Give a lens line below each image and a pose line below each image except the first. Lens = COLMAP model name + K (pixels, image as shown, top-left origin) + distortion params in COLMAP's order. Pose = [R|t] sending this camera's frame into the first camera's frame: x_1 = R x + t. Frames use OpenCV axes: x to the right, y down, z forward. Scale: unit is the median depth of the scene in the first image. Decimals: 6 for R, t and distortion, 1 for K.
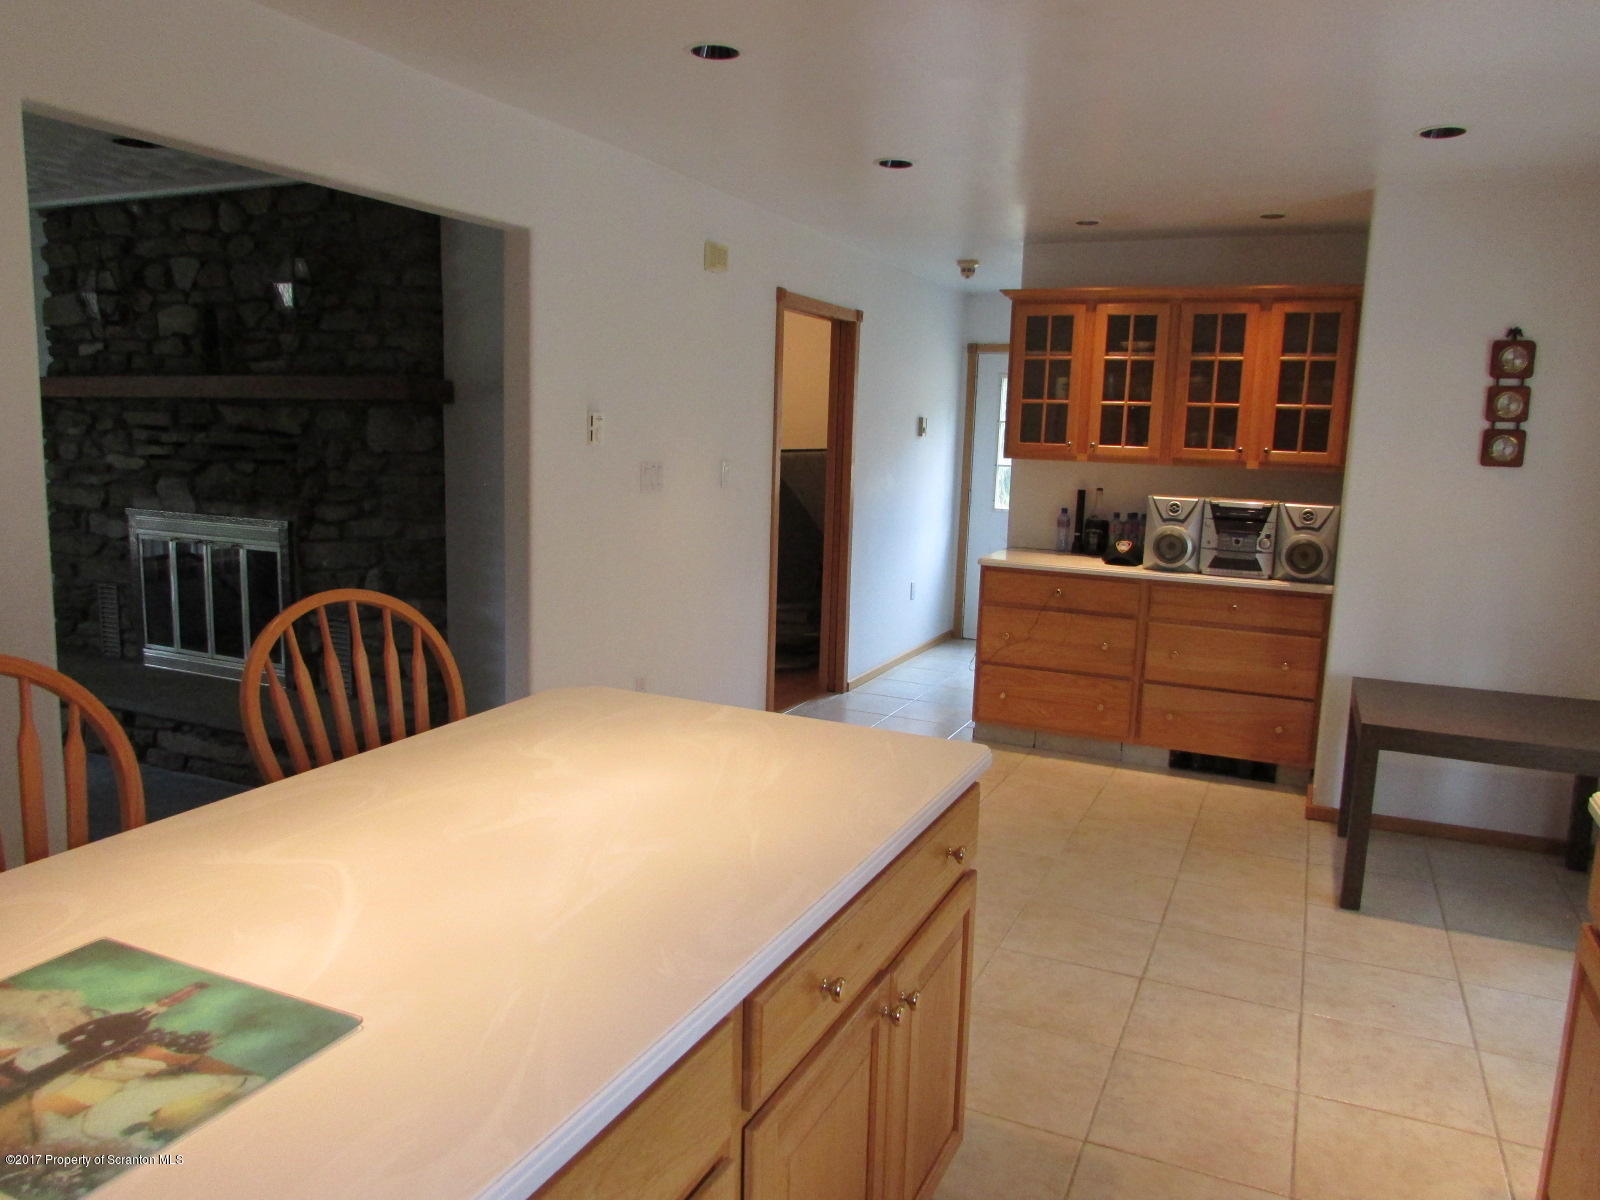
lens RADIAL K [[1146.0, 0, 805.5], [0, 1146.0, 600.3], [0, 0, 1]] dist [-0.029717, 0.016722]
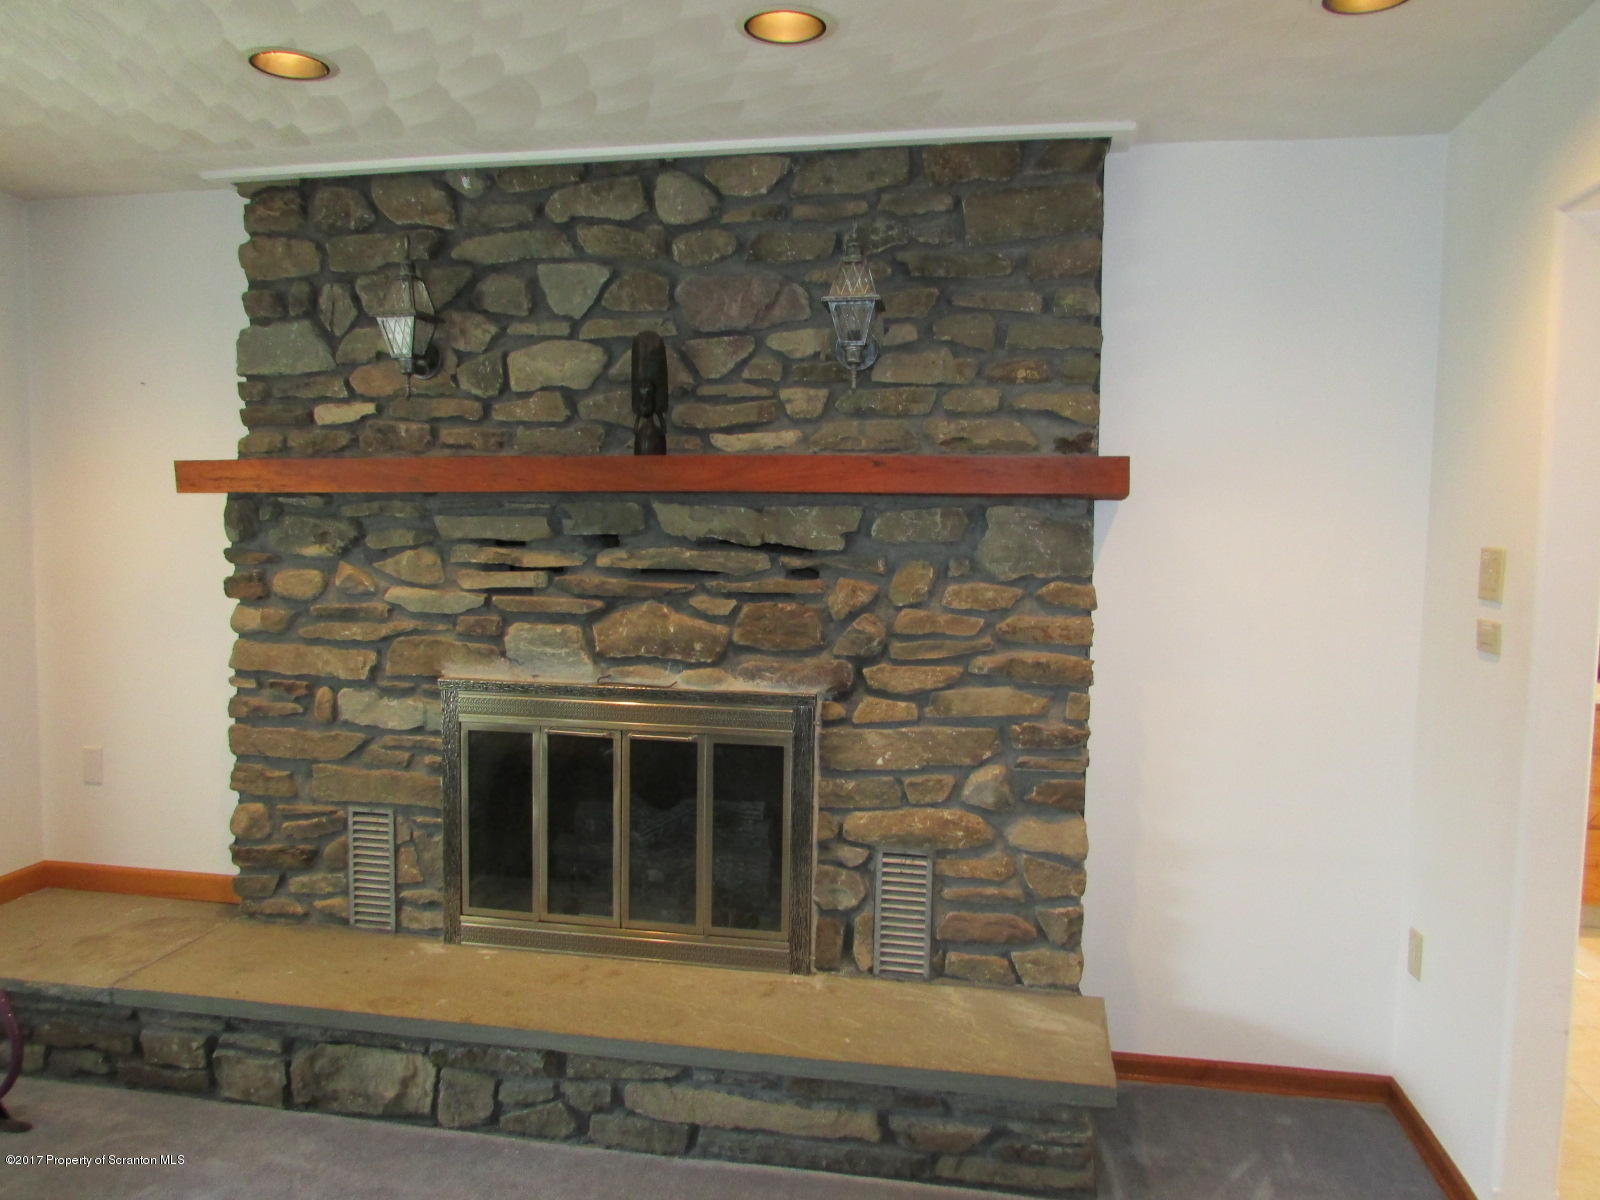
lens RADIAL K [[1146.0, 0, 795.7], [0, 1146.0, 600.4], [0, 0, 1]] dist [-0.029717, 0.016722]
pose [[0.971479, -0.029507, 0.235281, -0.589064], [0.048607, 0.995938, -0.075797, -0.071607], [-0.232089, 0.085071, 0.968967, 0.402025]]
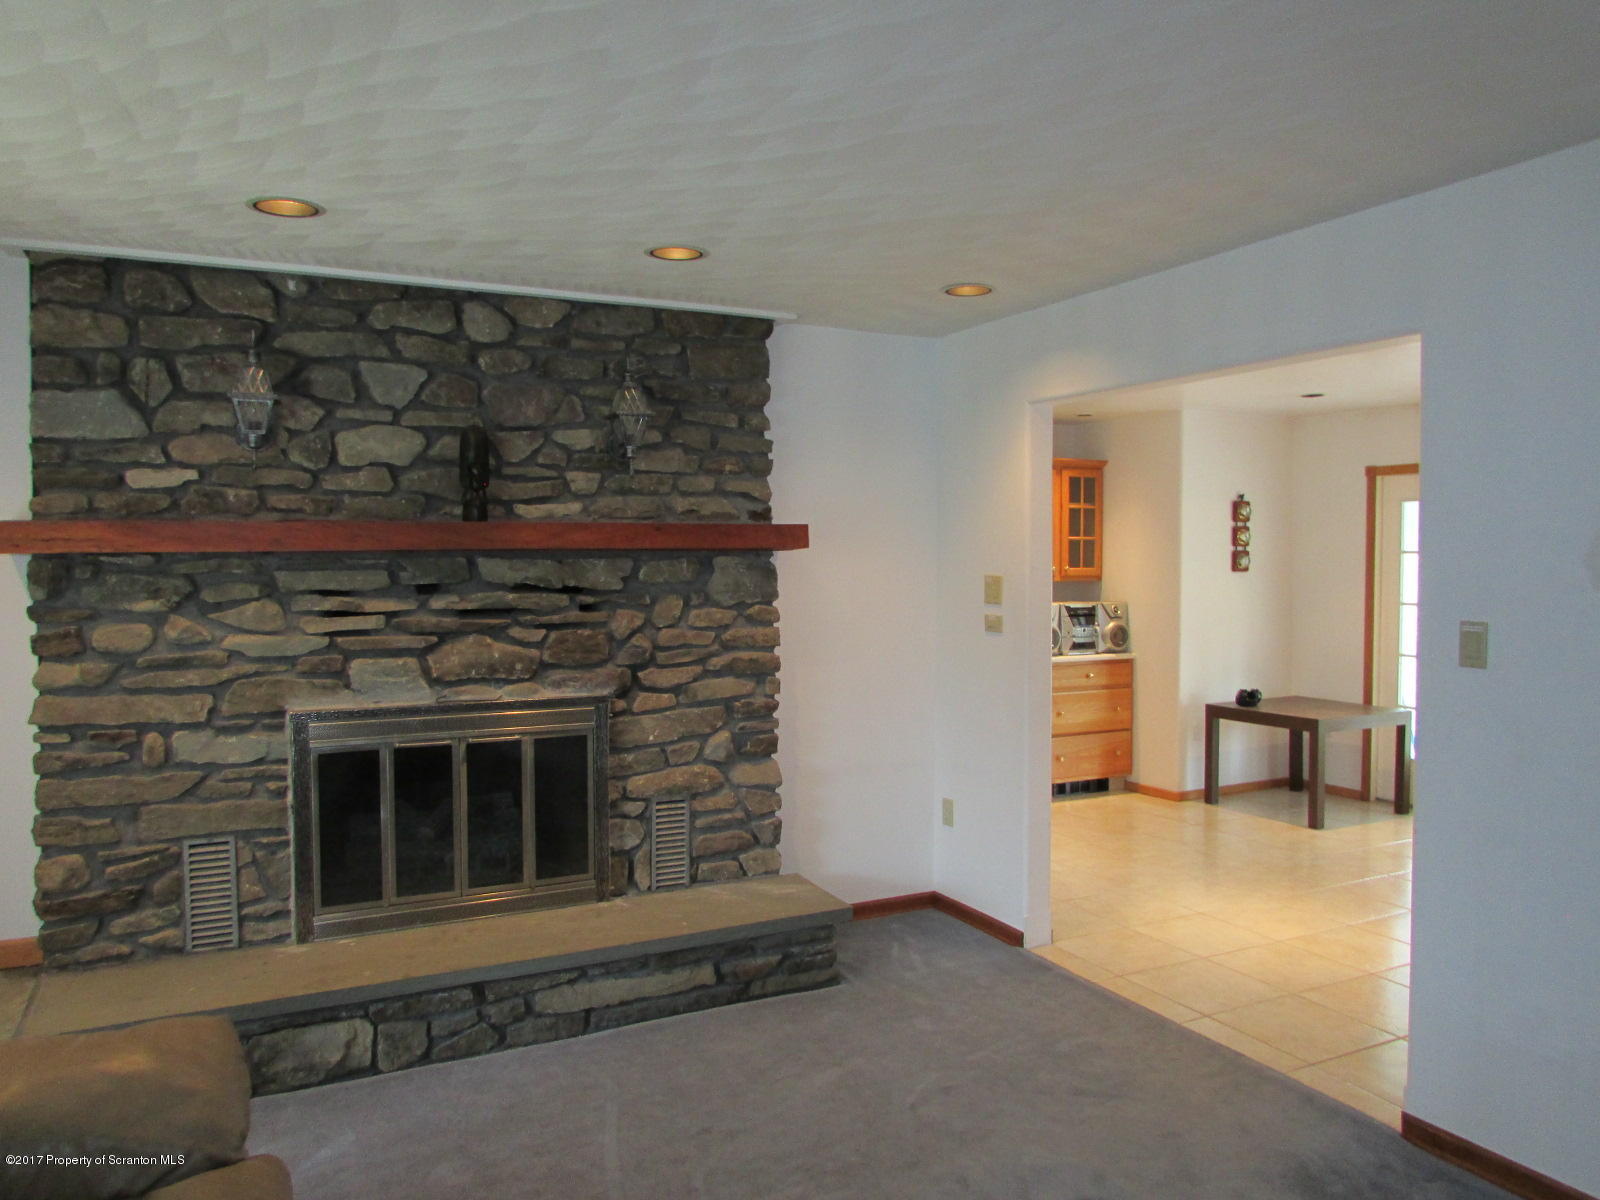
lens RADIAL K [[1146.0, 0, 794.5], [0, 1146.0, 598.9], [0, 0, 1]] dist [-0.029717, 0.016722]
pose [[0.631808, -0.057217, 0.773010, -0.983957], [0.138609, 0.989537, -0.040046, -0.083753], [-0.762631, 0.132447, 0.633128, 0.350098]]
